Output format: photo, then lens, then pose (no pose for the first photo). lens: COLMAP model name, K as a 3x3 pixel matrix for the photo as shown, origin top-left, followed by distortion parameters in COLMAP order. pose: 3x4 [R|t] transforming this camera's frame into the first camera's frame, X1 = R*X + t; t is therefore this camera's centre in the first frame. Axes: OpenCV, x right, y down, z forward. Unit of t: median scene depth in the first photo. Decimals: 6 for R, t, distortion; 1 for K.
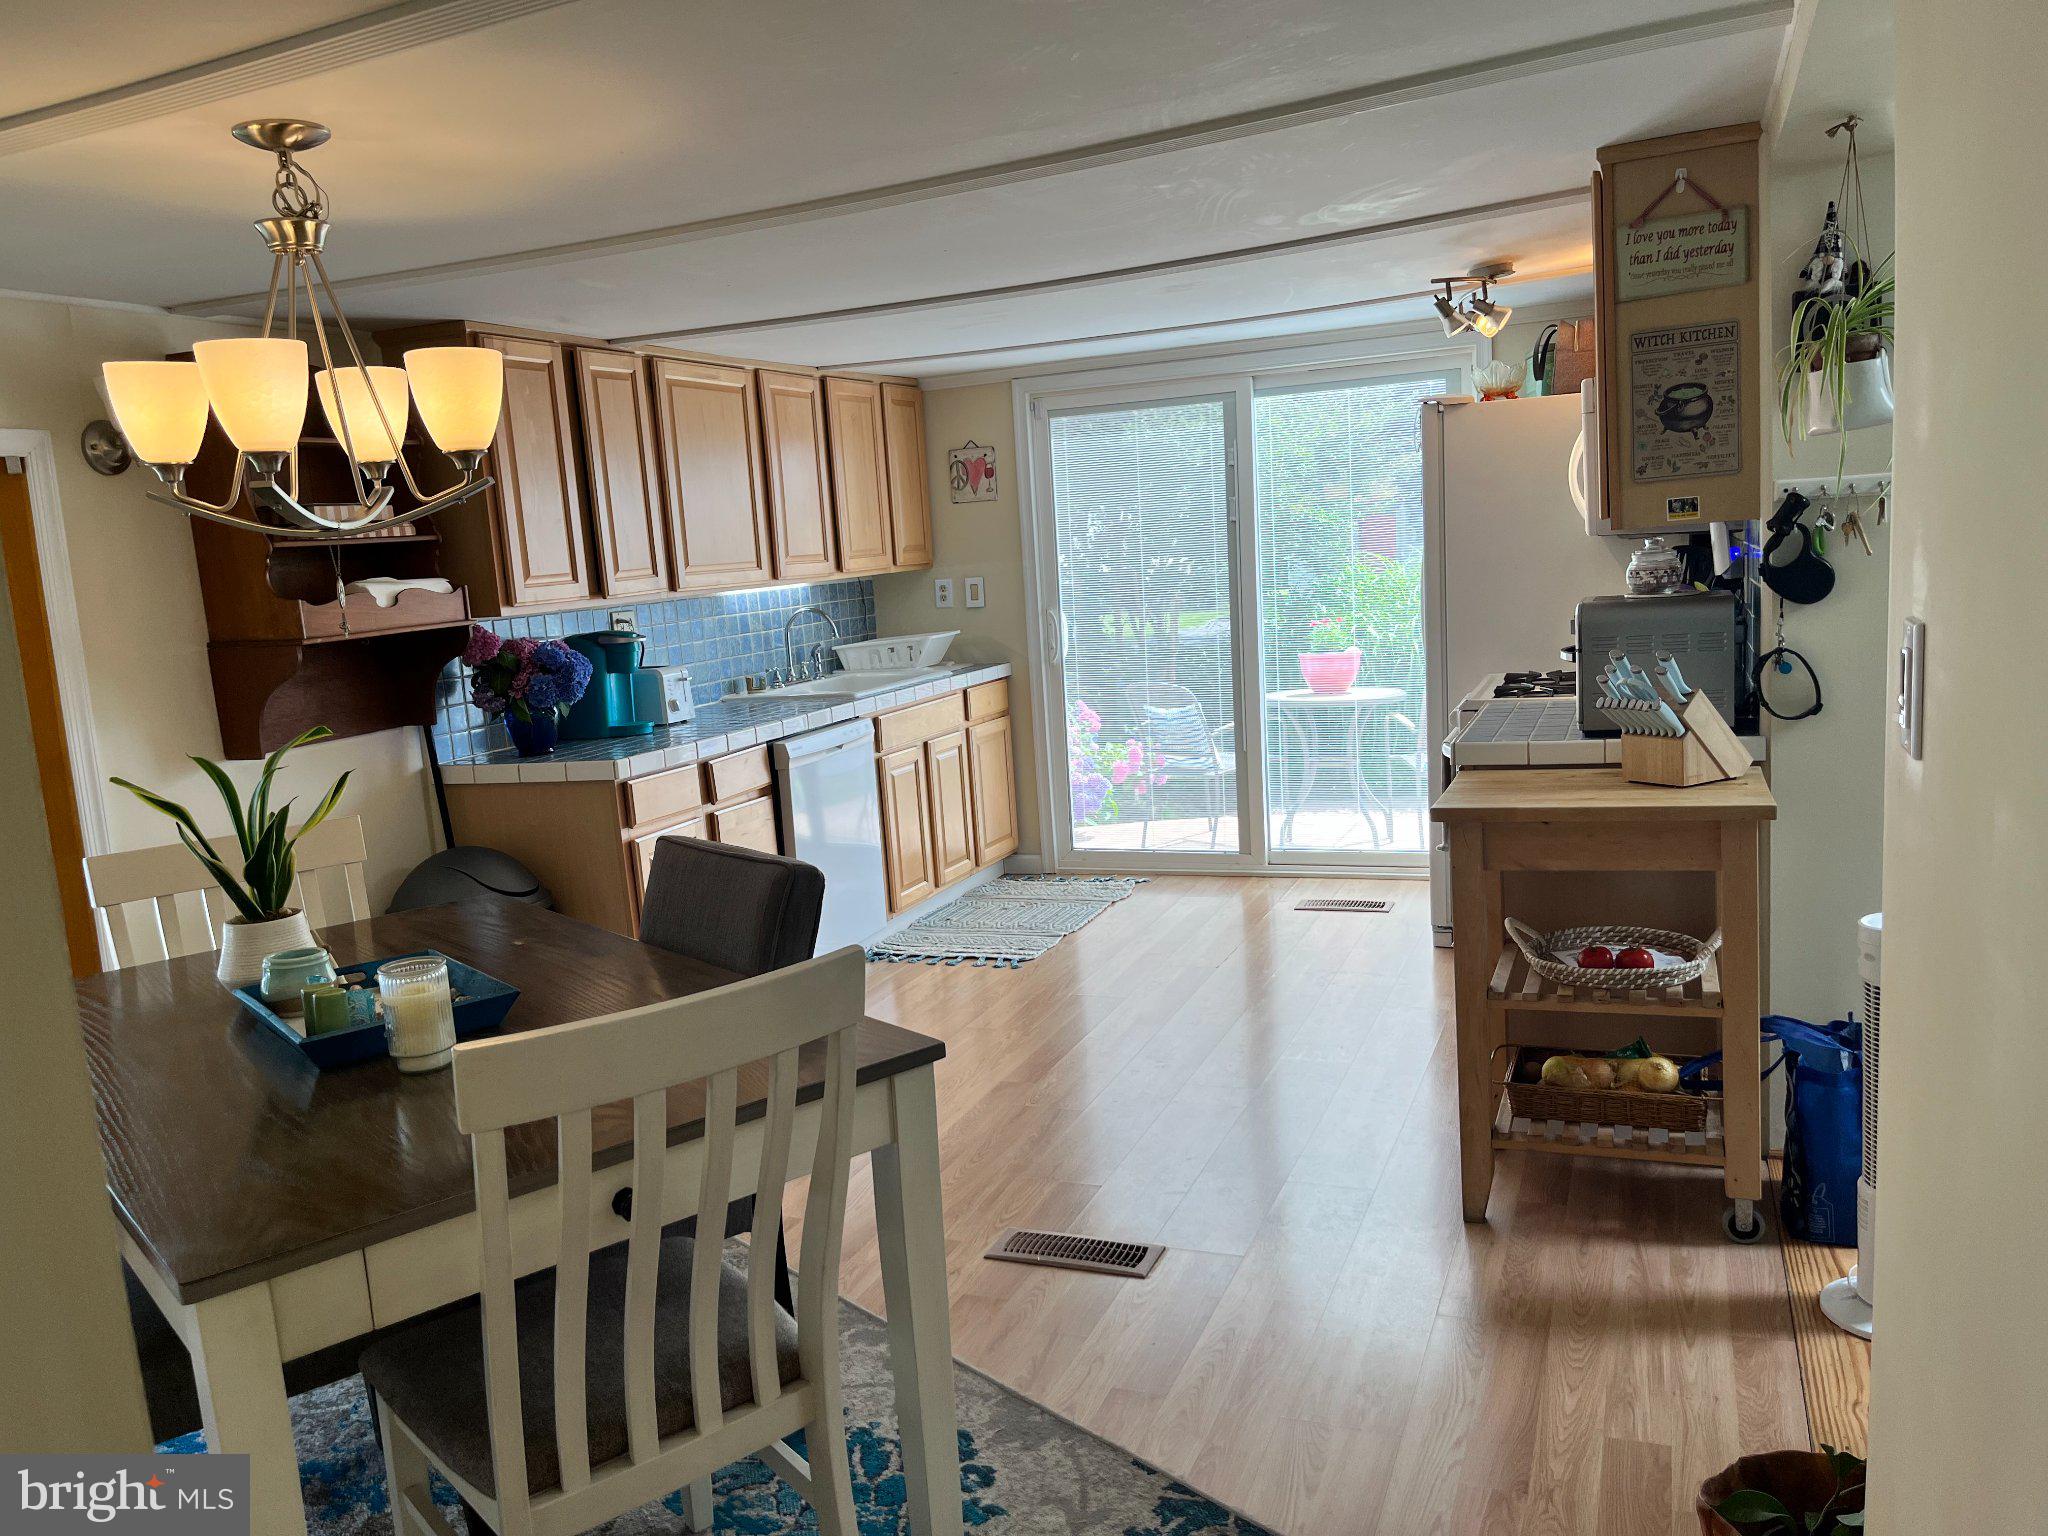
lens RADIAL K [[1547.7, 0, 1019.7], [0, 1547.7, 786.4], [0, 0, 1]] dist [0.064858, -0.097572]
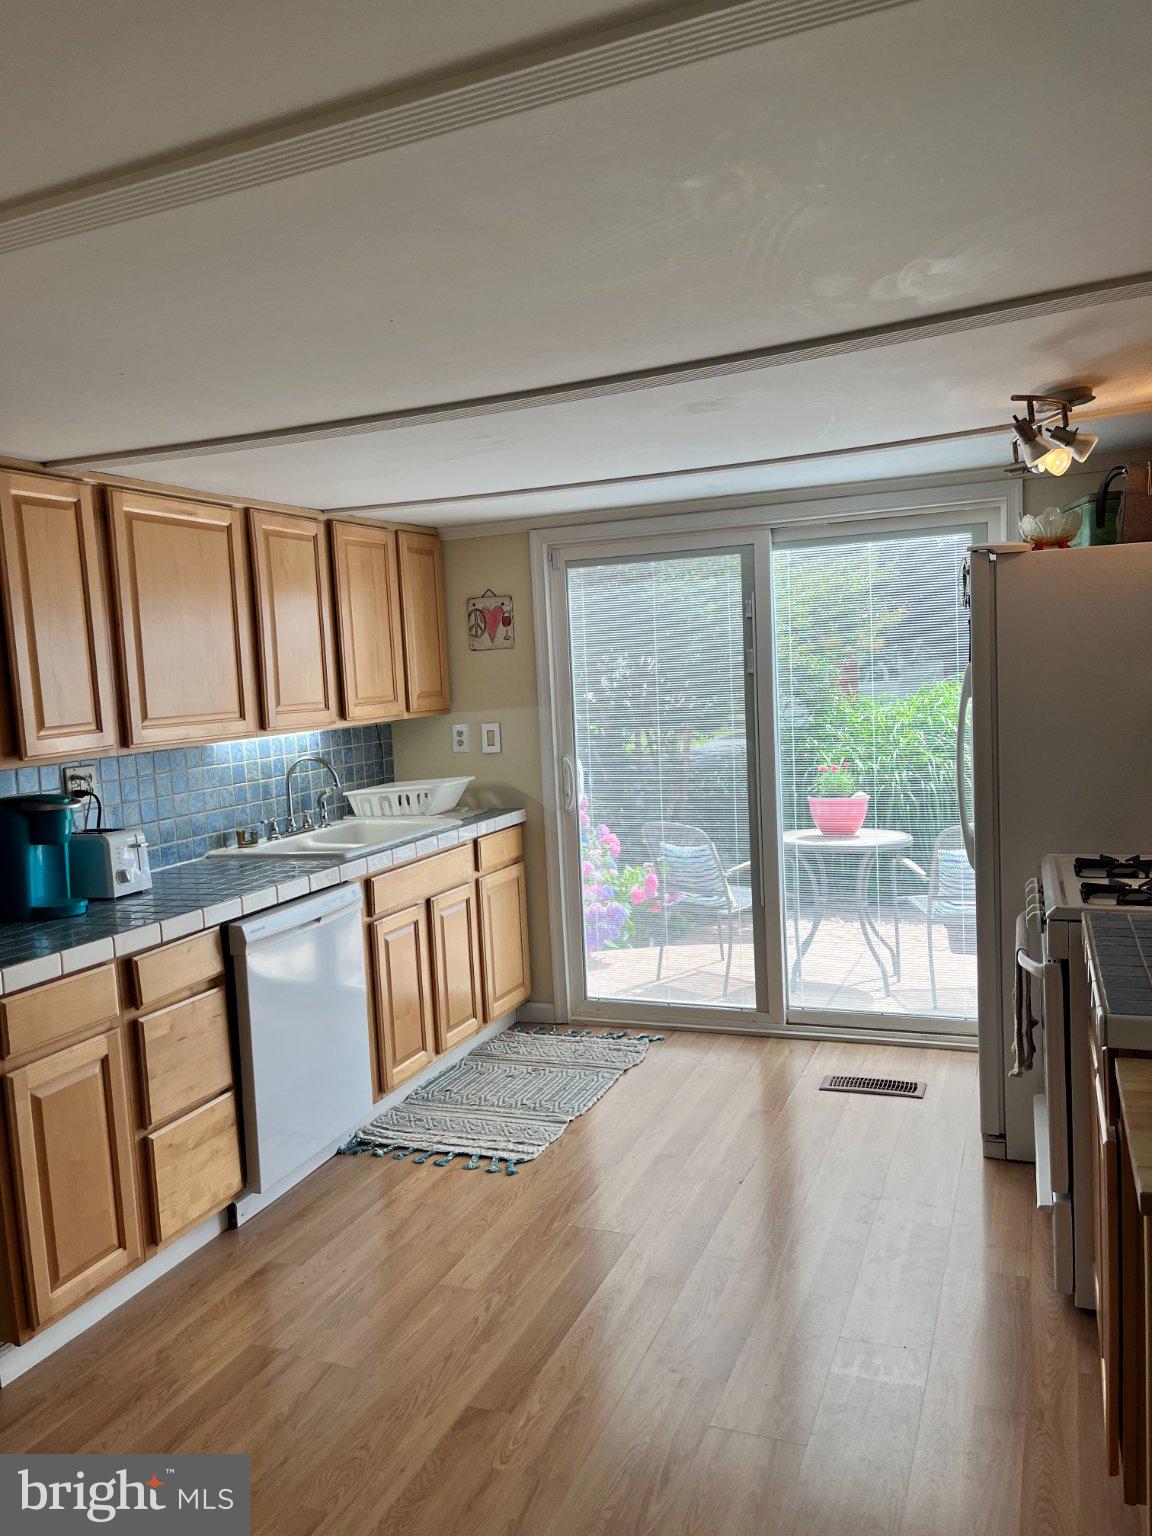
lens RADIAL K [[1160.8, 0, 572.8], [0, 1160.8, 758.6], [0, 0, 1]] dist [0.064858, -0.097572]
pose [[0.999892, 0.014174, 0.003942, 0.024012], [-0.013796, 0.996410, -0.083521, -0.057199], [-0.005112, 0.083458, 0.996498, 0.287230]]
